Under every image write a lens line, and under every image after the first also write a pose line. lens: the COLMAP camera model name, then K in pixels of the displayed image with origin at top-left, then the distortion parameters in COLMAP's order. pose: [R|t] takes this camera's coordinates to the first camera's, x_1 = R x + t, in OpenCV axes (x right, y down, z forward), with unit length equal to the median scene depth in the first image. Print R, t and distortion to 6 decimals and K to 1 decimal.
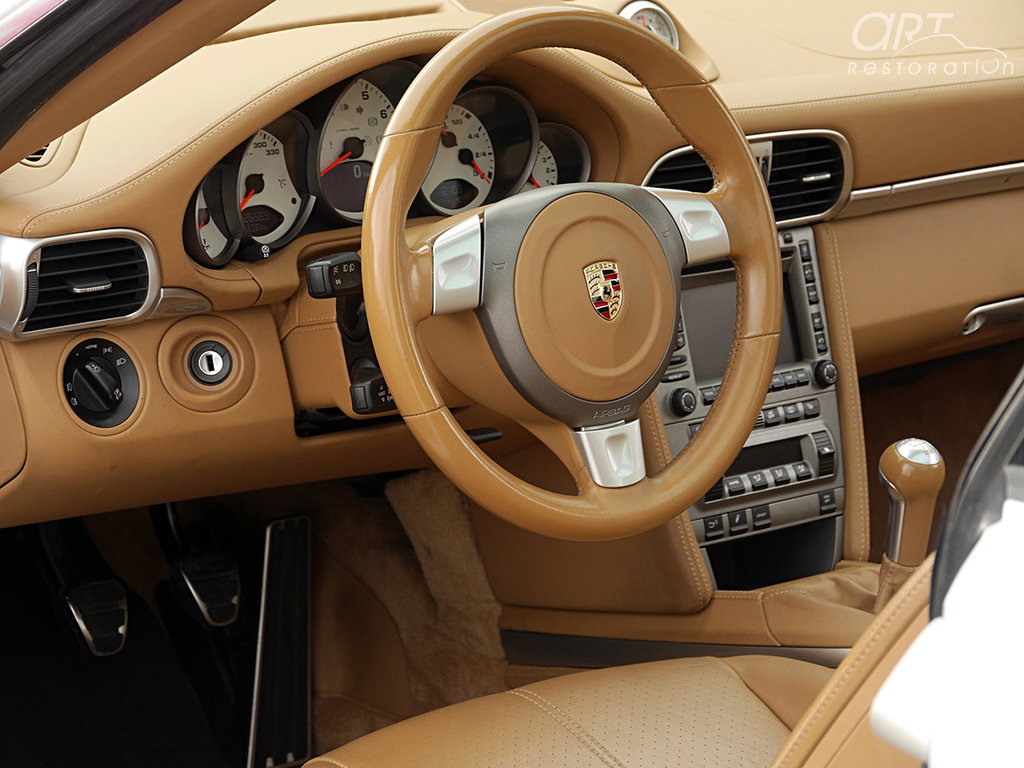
lens RADIAL K [[3913.5, 0, 518.3], [0, 3913.5, 385.4], [0, 0, 1]] dist [0.076735, 0.000000]
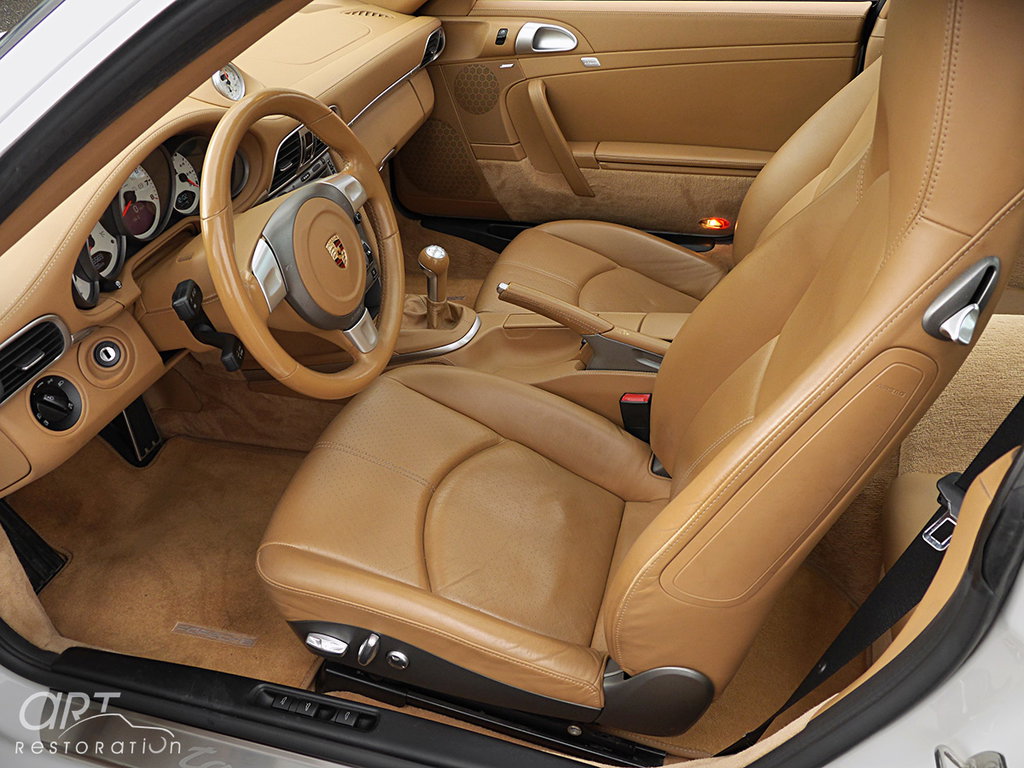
lens RADIAL K [[864.8, 0, 512.7], [0, 864.8, 387.7], [0, 0, 1]] dist [-0.027200, 0.005271]
pose [[0.835851, -0.374905, 0.400999, -0.086444], [0.207549, 0.892074, 0.401406, -0.104977], [-0.508210, -0.252289, 0.823452, 0.601654]]
